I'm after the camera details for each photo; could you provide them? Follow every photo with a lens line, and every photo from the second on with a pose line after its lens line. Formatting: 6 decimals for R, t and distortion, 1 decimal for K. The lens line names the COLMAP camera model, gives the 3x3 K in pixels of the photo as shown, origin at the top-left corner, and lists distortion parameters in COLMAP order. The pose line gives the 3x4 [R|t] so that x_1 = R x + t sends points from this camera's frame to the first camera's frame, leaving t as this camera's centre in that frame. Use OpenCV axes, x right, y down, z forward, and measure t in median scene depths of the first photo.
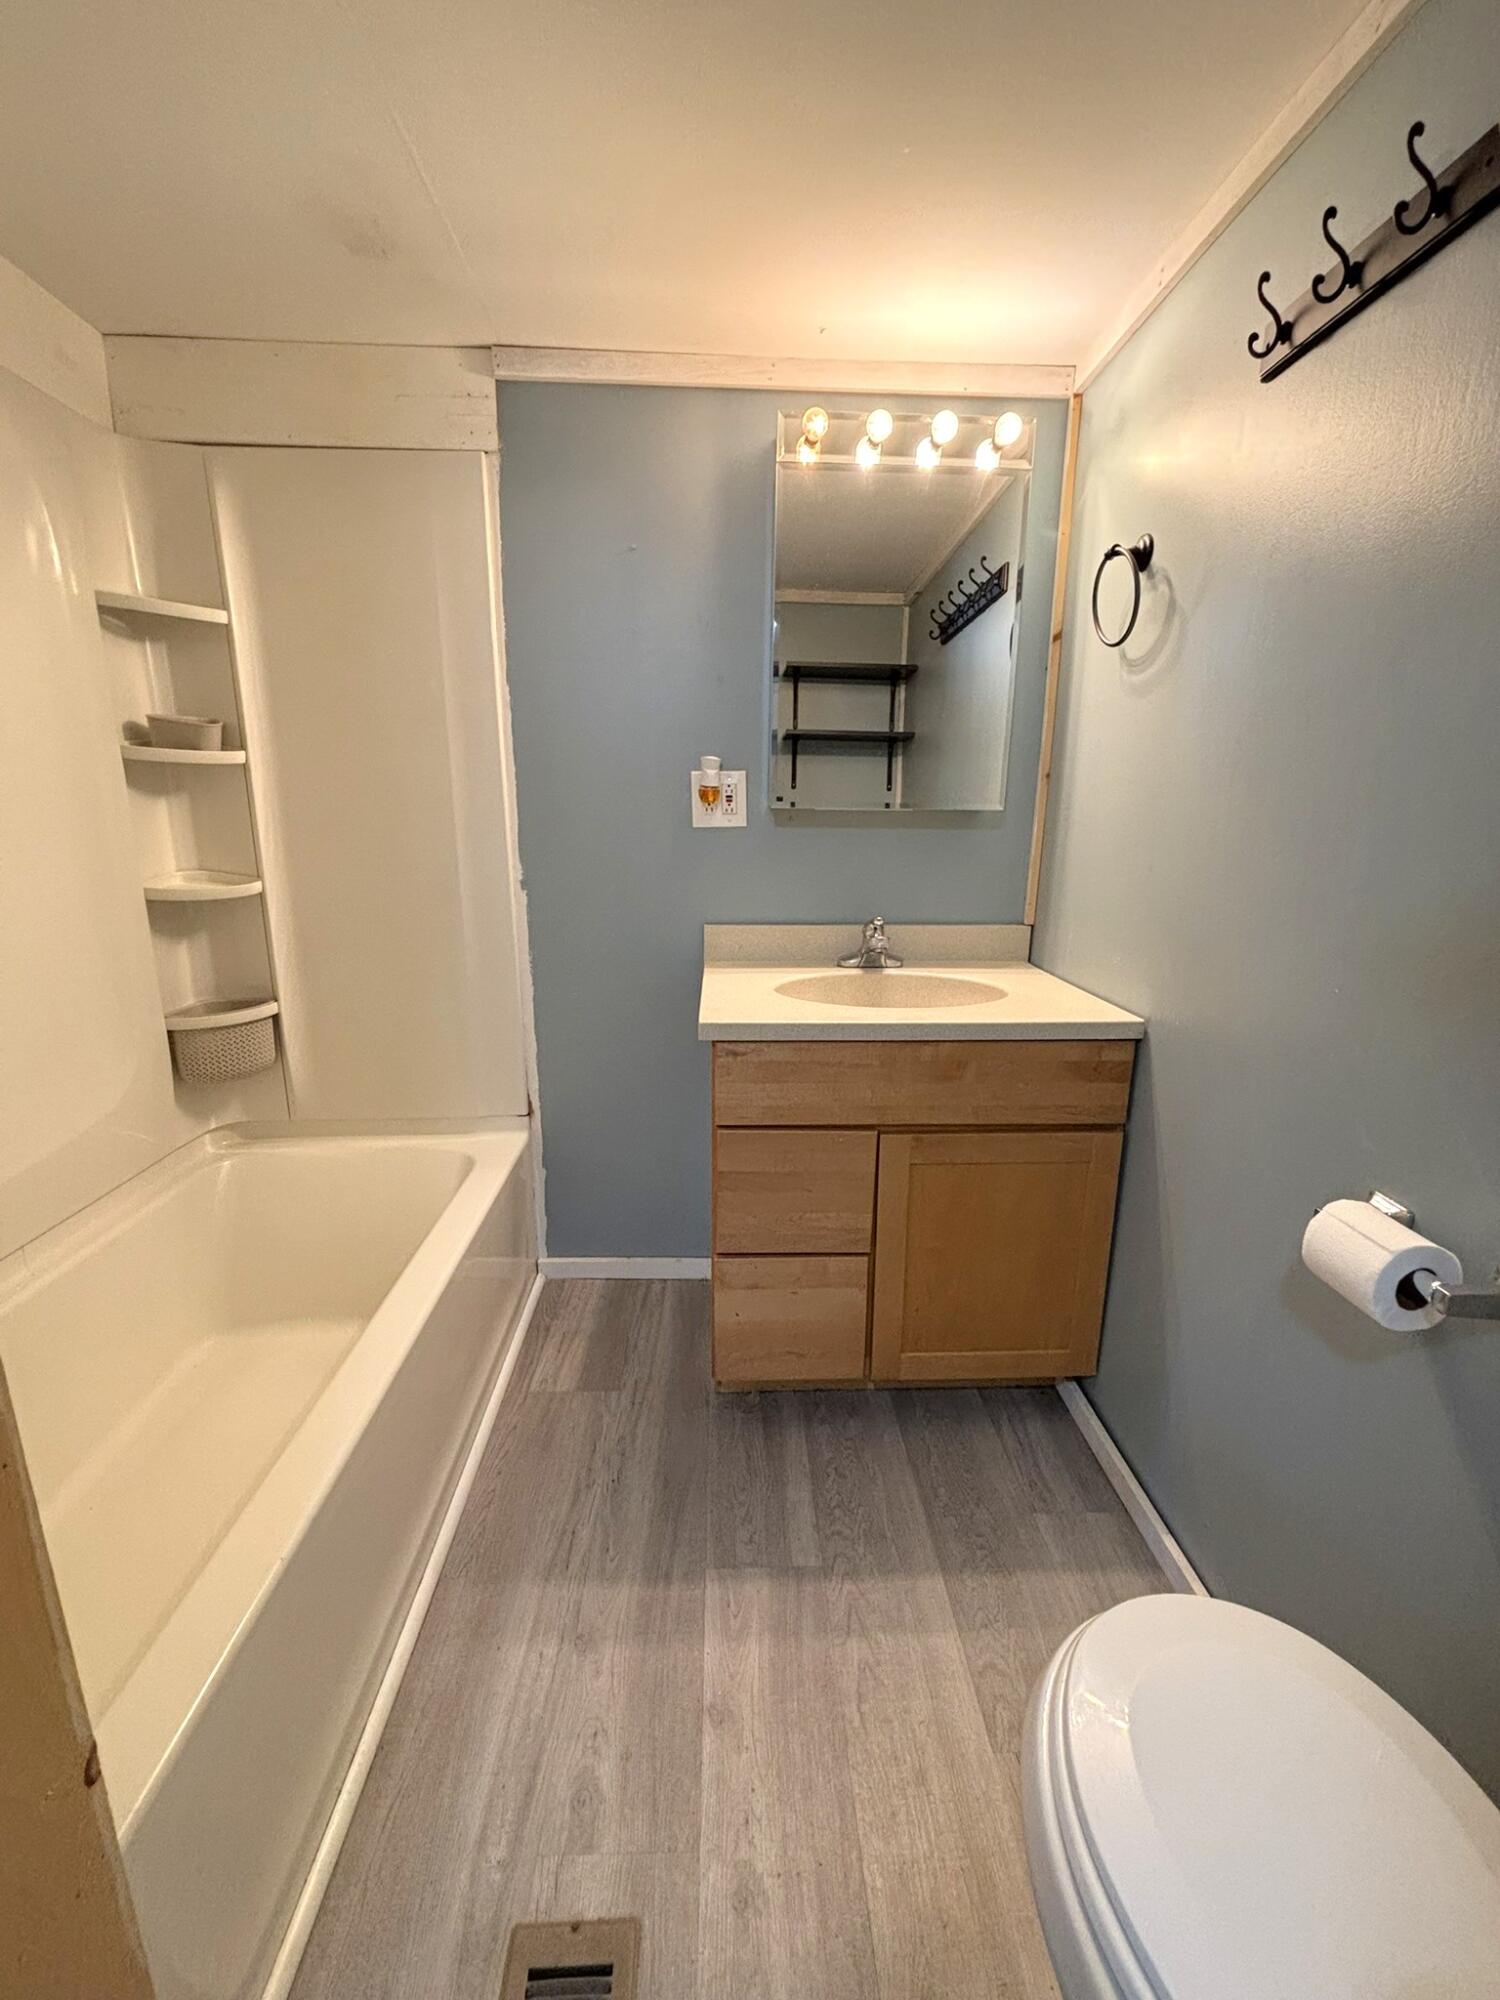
lens RADIAL K [[805.5, 0, 748.7], [0, 805.5, 996.8], [0, 0, 1]] dist [0.001545, 0.001101]
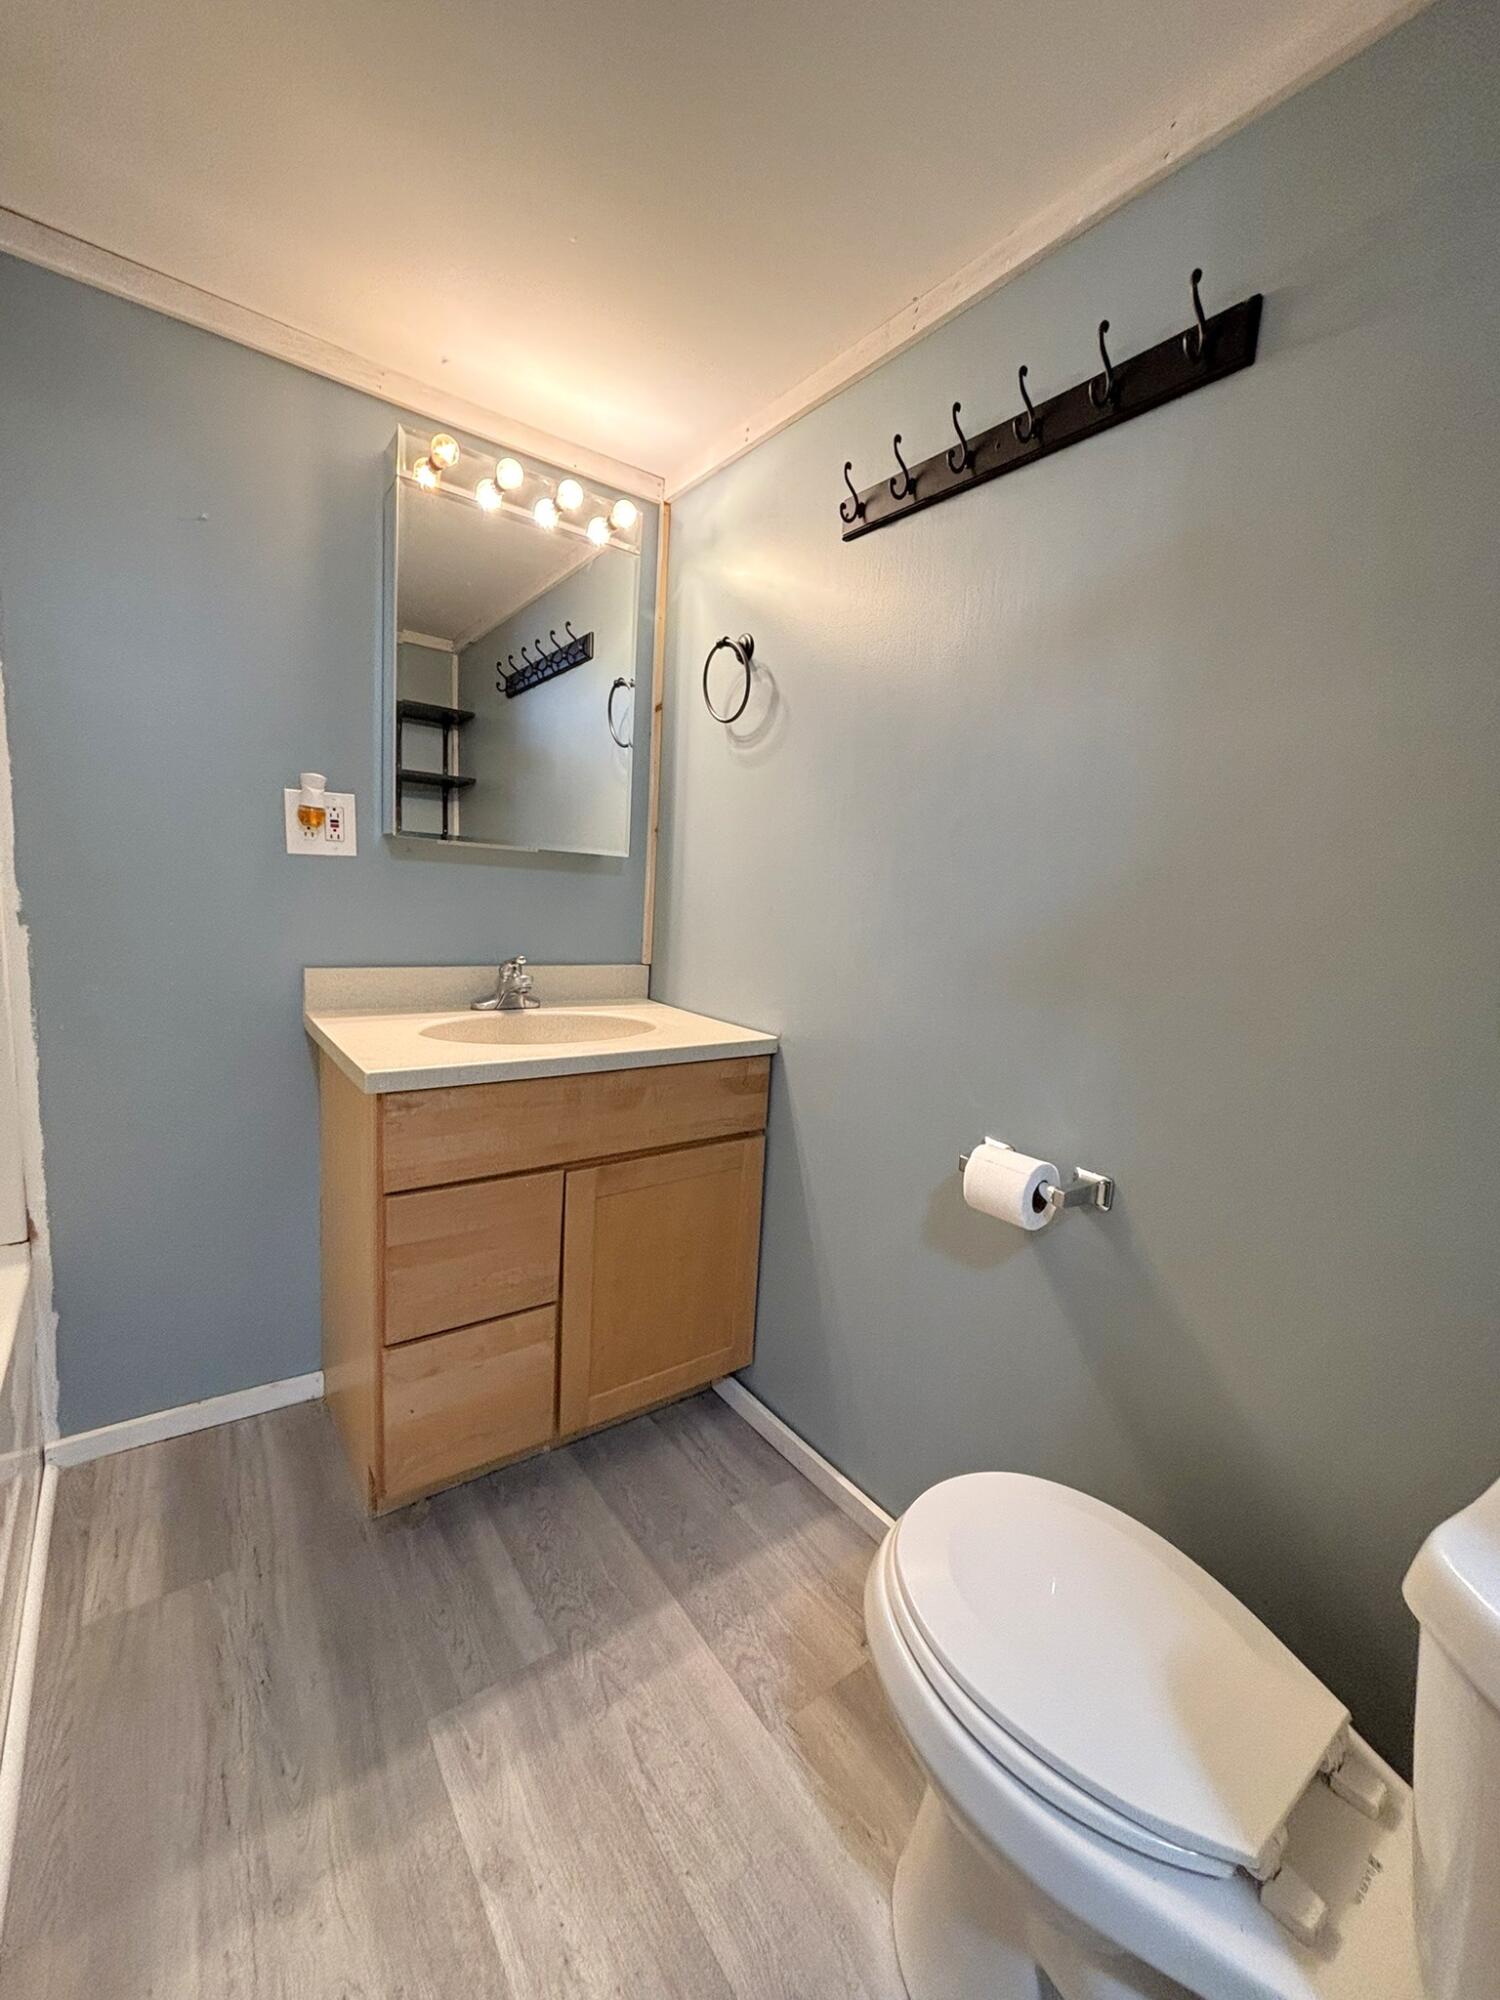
lens RADIAL K [[805.5, 0, 746.6], [0, 805.5, 998.2], [0, 0, 1]] dist [0.001545, 0.001101]
pose [[0.823431, -0.036954, 0.566211, -0.190812], [0.077276, 0.995883, -0.047384, 0.022009], [-0.562129, 0.082772, 0.822897, 0.051310]]
